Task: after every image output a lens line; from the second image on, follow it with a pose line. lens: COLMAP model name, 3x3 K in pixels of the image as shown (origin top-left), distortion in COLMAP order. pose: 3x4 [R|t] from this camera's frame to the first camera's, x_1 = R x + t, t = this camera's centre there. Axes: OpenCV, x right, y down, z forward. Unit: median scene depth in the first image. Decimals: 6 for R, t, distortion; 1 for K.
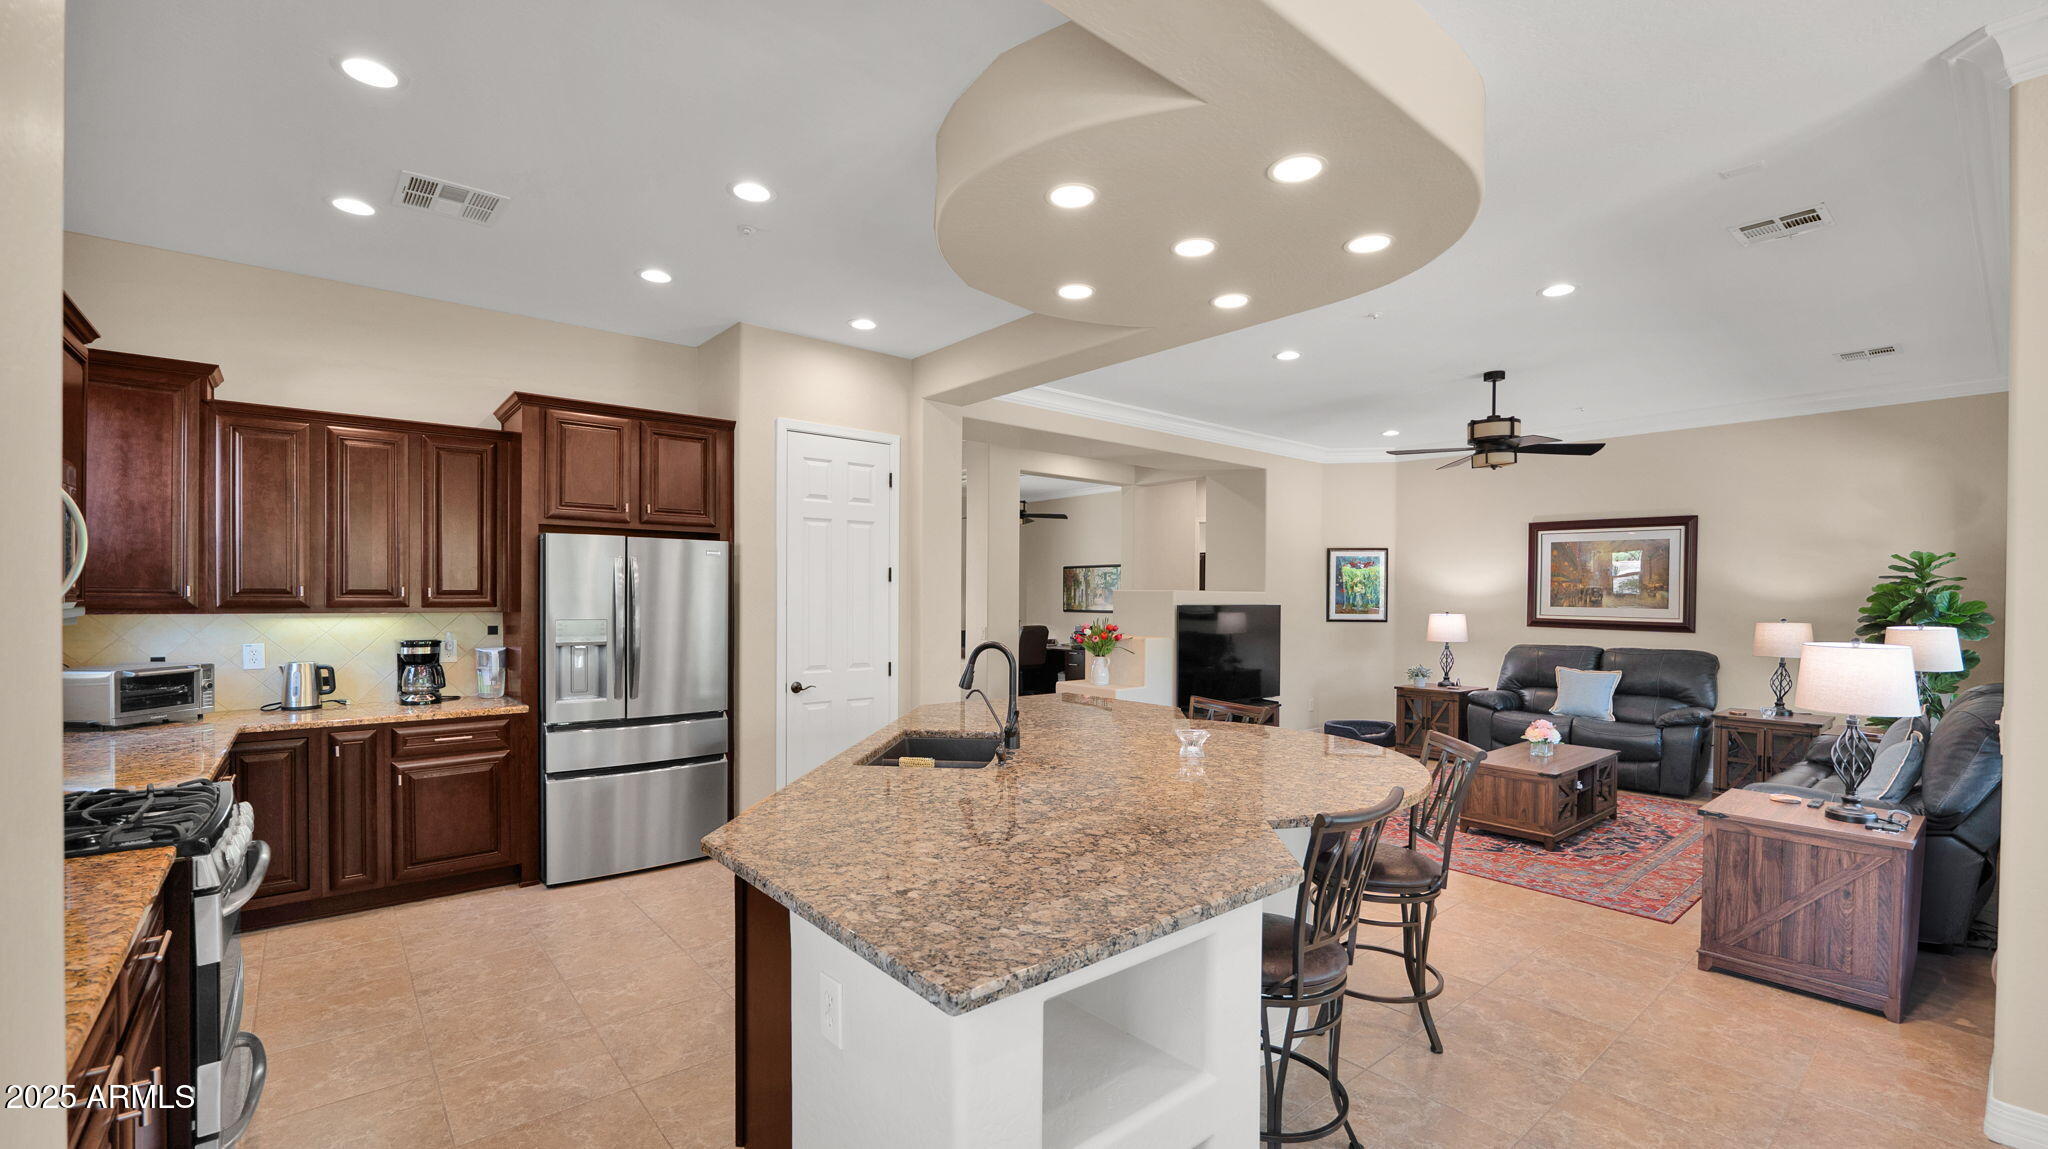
lens RADIAL K [[855.0, 0, 1022.9], [0, 855.0, 610.1], [0, 0, 1]] dist [-0.000042, -0.000144]
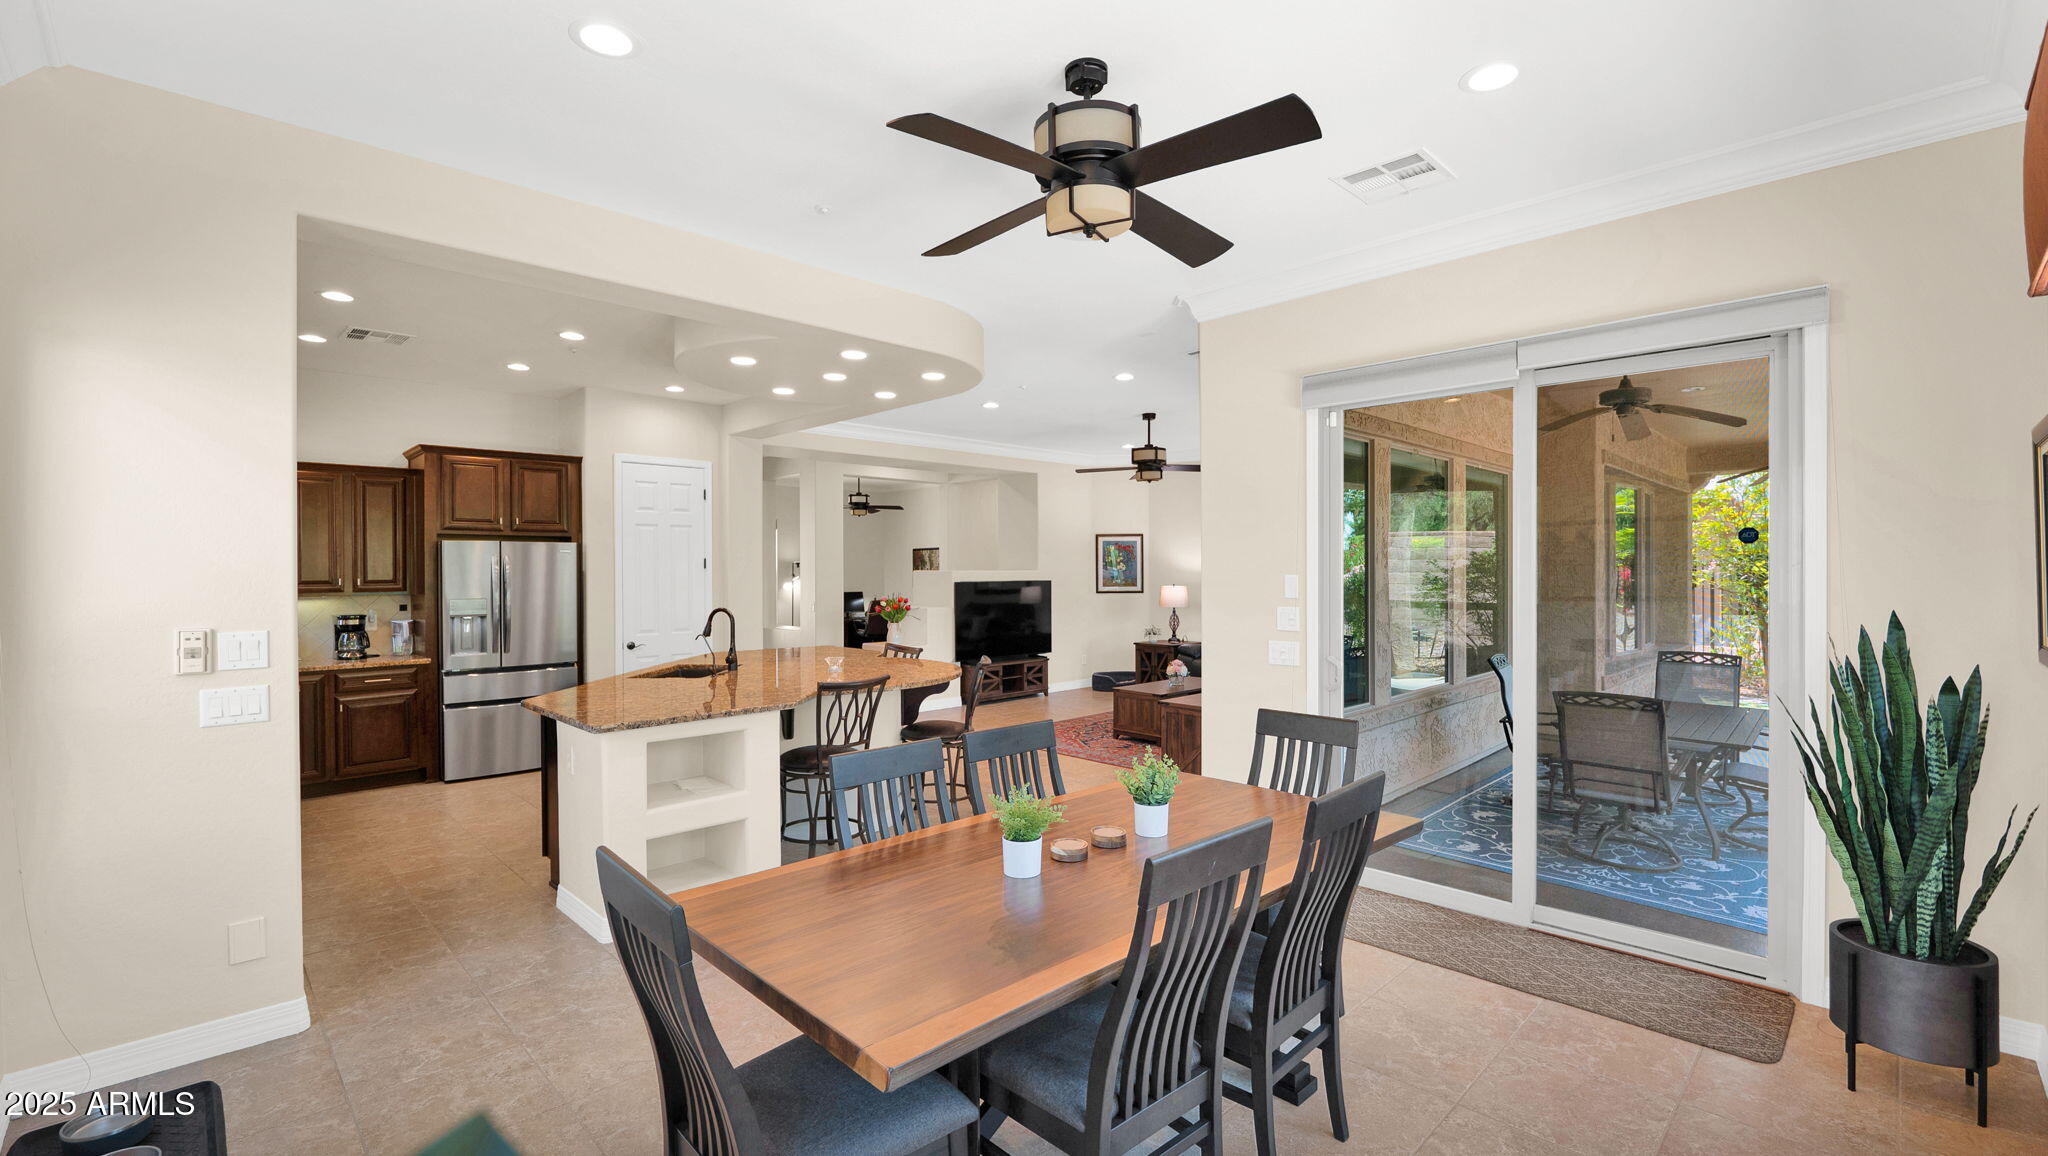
lens RADIAL K [[873.2, 0, 1024.0], [0, 873.2, 578.0], [0, 0, 1]] dist [0.000138, 0.000106]
pose [[0.996901, -0.013609, 0.077484, 0.304037], [0.014294, 0.999864, -0.008283, 0.001136], [-0.077361, 0.009365, 0.996959, -0.541516]]
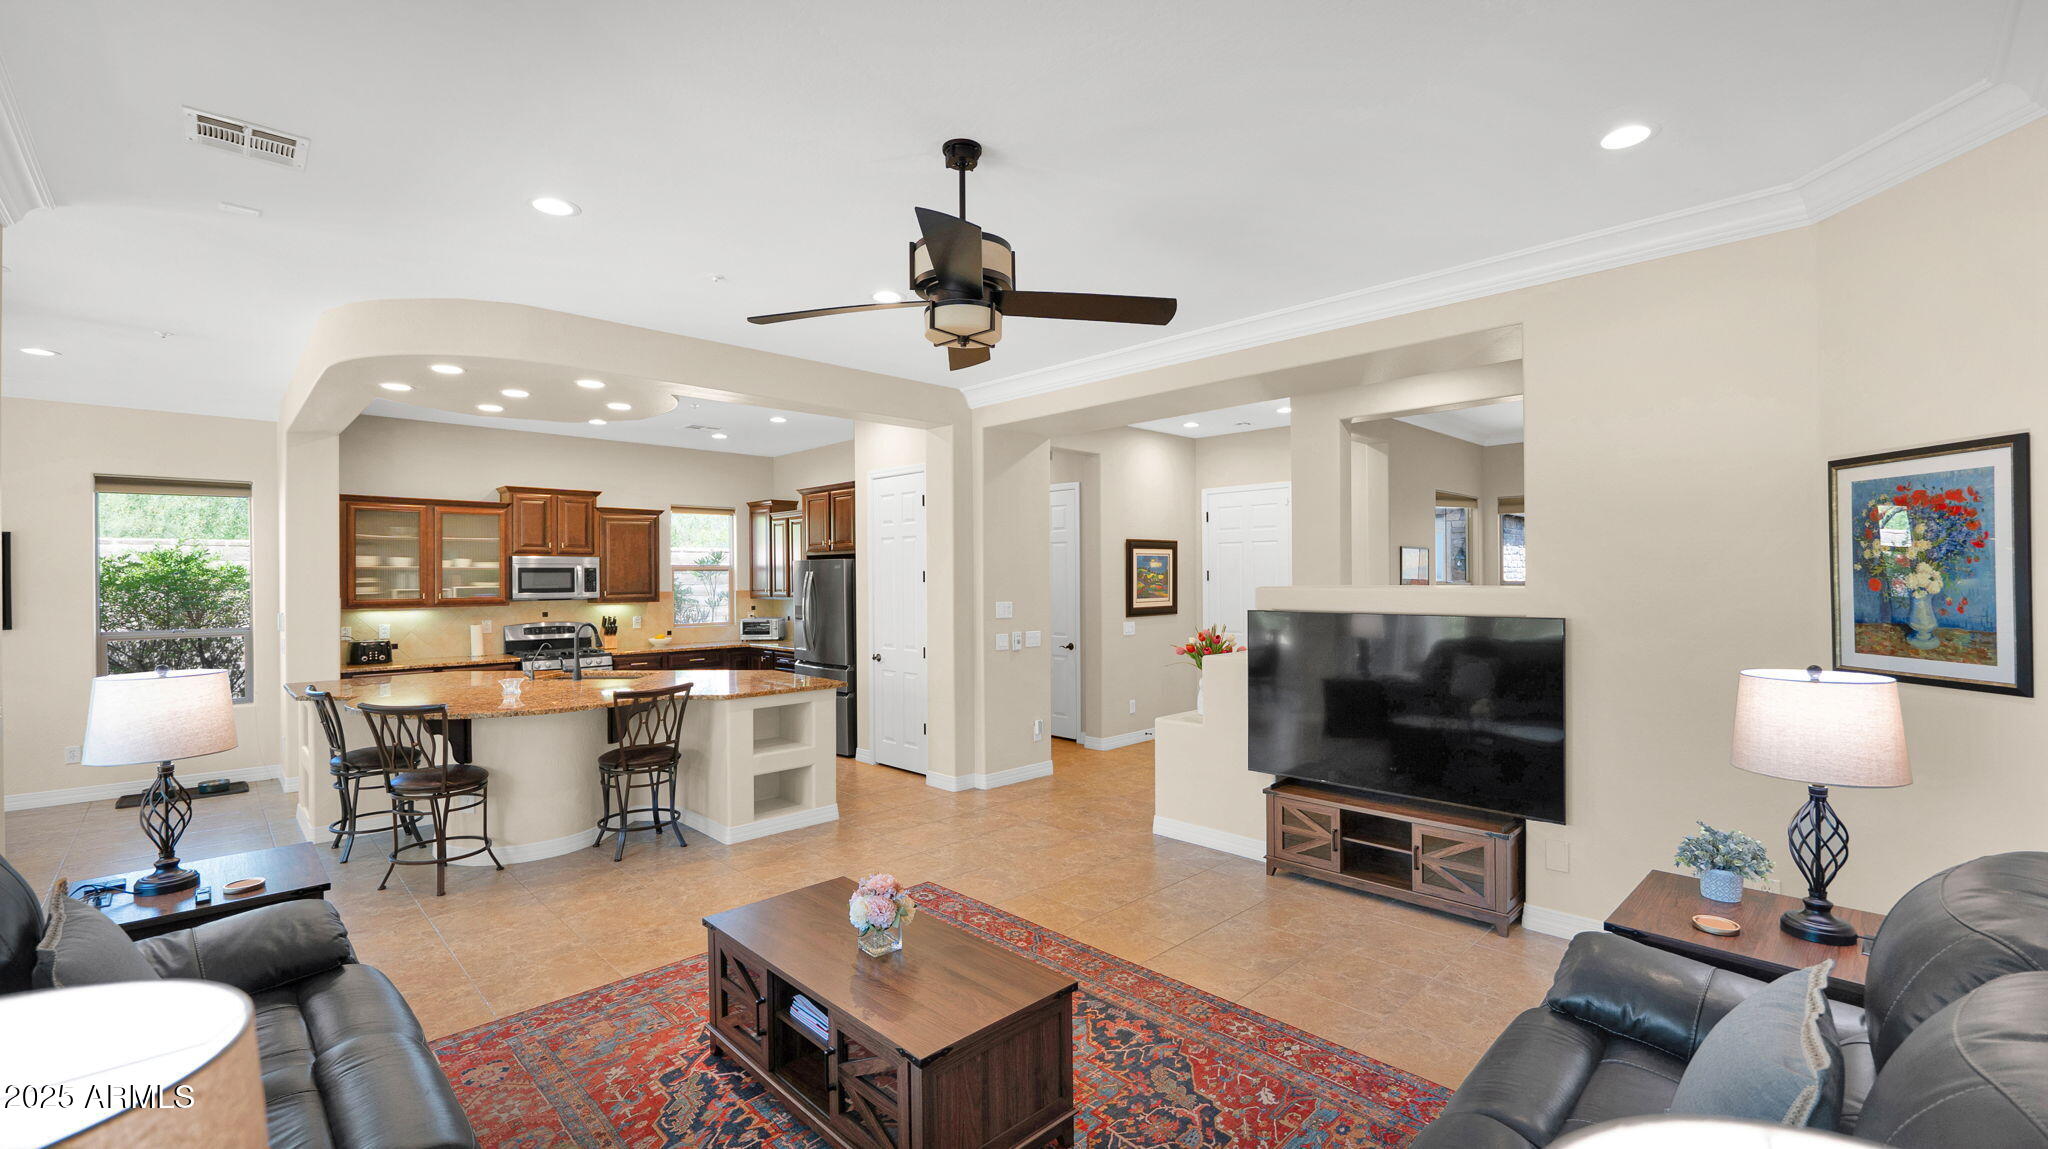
lens RADIAL K [[866.8, 0, 1024.0], [0, 866.8, 574.5], [0, 0, 1]] dist [0.001639, 0.000222]
pose [[0.083769, -0.012741, -0.996404, 1.372067], [-0.010765, 0.999848, -0.013690, -0.036689], [0.996427, 0.011873, 0.083619, 1.300750]]
